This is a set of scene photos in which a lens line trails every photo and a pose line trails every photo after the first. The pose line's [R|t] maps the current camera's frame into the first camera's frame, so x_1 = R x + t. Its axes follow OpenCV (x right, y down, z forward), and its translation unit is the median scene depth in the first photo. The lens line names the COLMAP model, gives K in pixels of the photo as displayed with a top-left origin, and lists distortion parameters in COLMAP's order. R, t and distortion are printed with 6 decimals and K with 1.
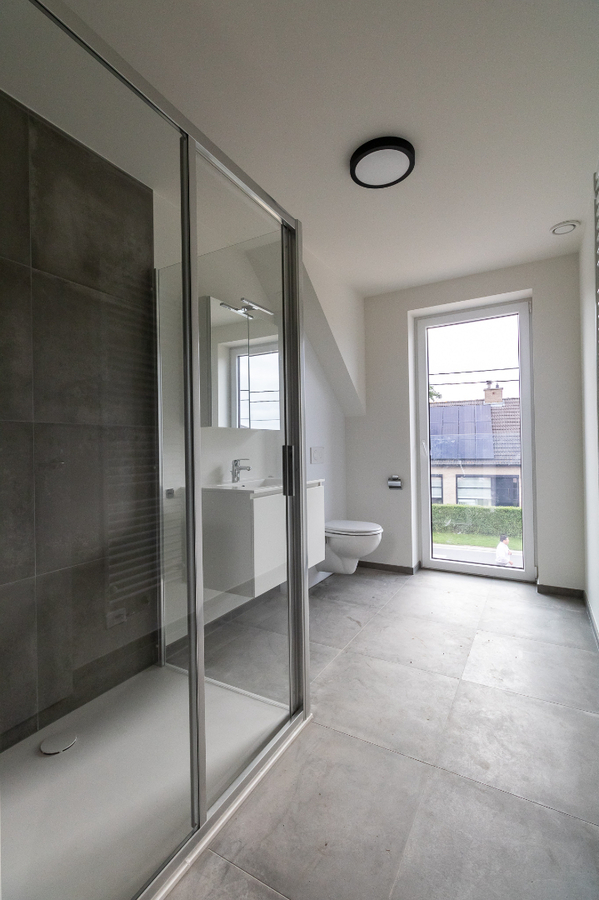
lens RADIAL K [[410.6, 0, 299.1], [0, 410.6, 446.5], [0, 0, 1]] dist [-0.002908, 0.000471]
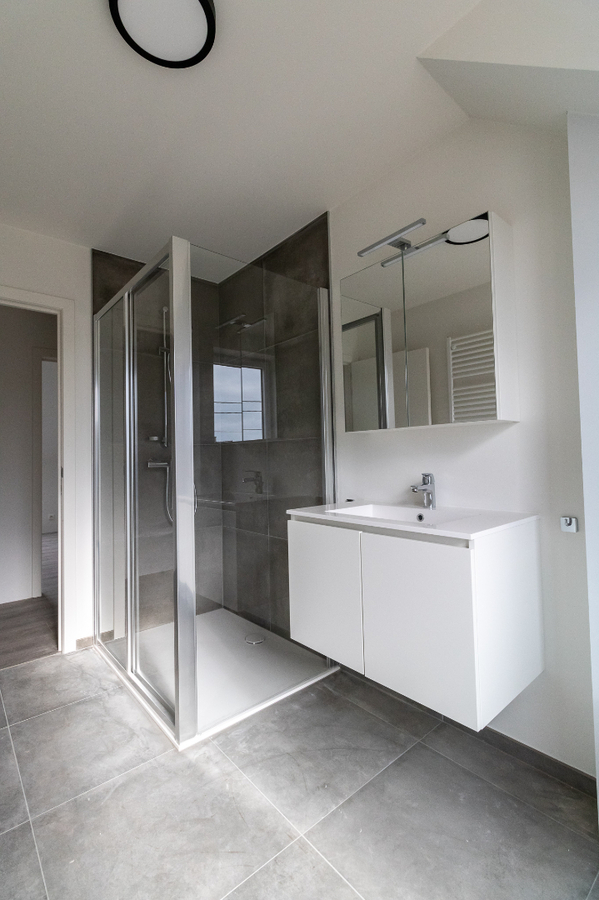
lens RADIAL K [[410.6, 0, 299.1], [0, 410.6, 446.5], [0, 0, 1]] dist [-0.002908, 0.000471]
pose [[-0.333610, -0.003759, -0.942704, 0.747569], [0.030372, 0.999430, -0.014733, -0.010077], [0.942222, -0.033546, -0.333306, 1.443426]]
